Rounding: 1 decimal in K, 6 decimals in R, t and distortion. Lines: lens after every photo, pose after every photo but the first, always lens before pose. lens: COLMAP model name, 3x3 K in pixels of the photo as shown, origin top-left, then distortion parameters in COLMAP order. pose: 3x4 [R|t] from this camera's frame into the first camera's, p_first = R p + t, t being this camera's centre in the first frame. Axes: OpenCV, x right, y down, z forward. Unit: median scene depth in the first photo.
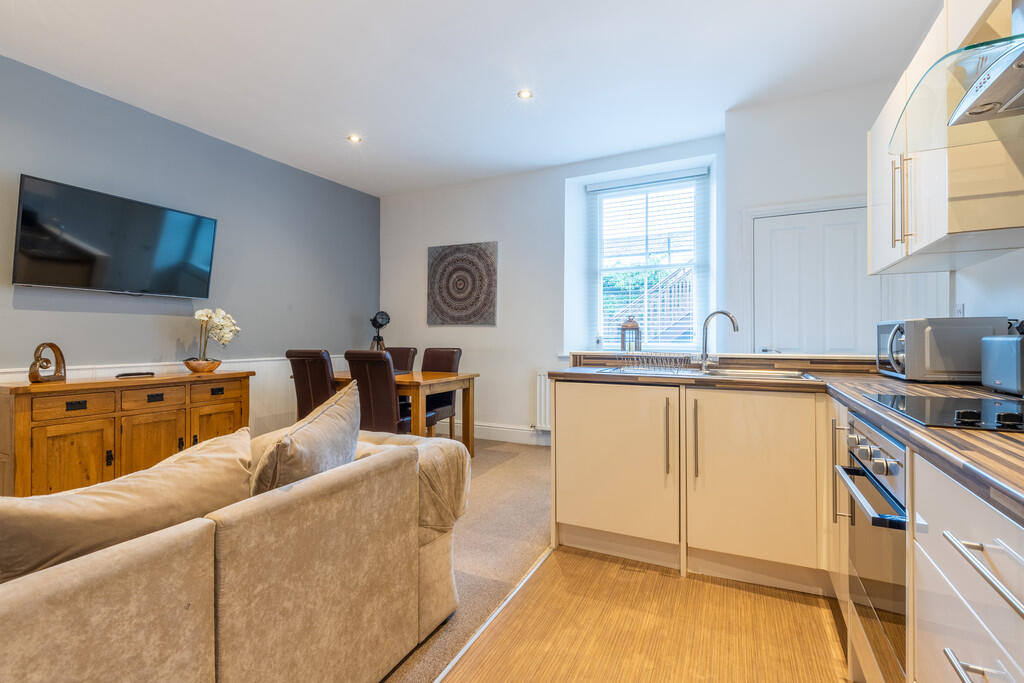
lens RADIAL K [[446.8, 0, 527.8], [0, 446.8, 339.3], [0, 0, 1]] dist [0.001263, 0.000059]
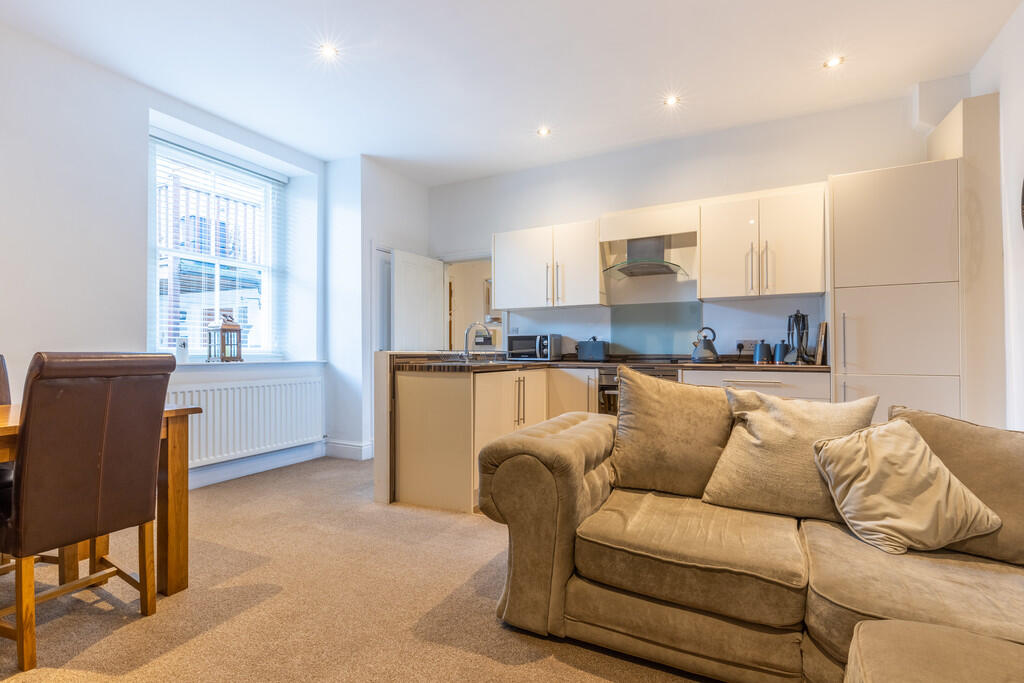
lens RADIAL K [[446.8, 0, 527.8], [0, 446.8, 339.3], [0, 0, 1]] dist [0.001263, 0.000059]
pose [[0.015341, 0.020077, 0.999681, -0.978151], [0.003484, 0.999791, -0.020133, 0.019323], [-0.999876, 0.003792, 0.015268, 0.691524]]
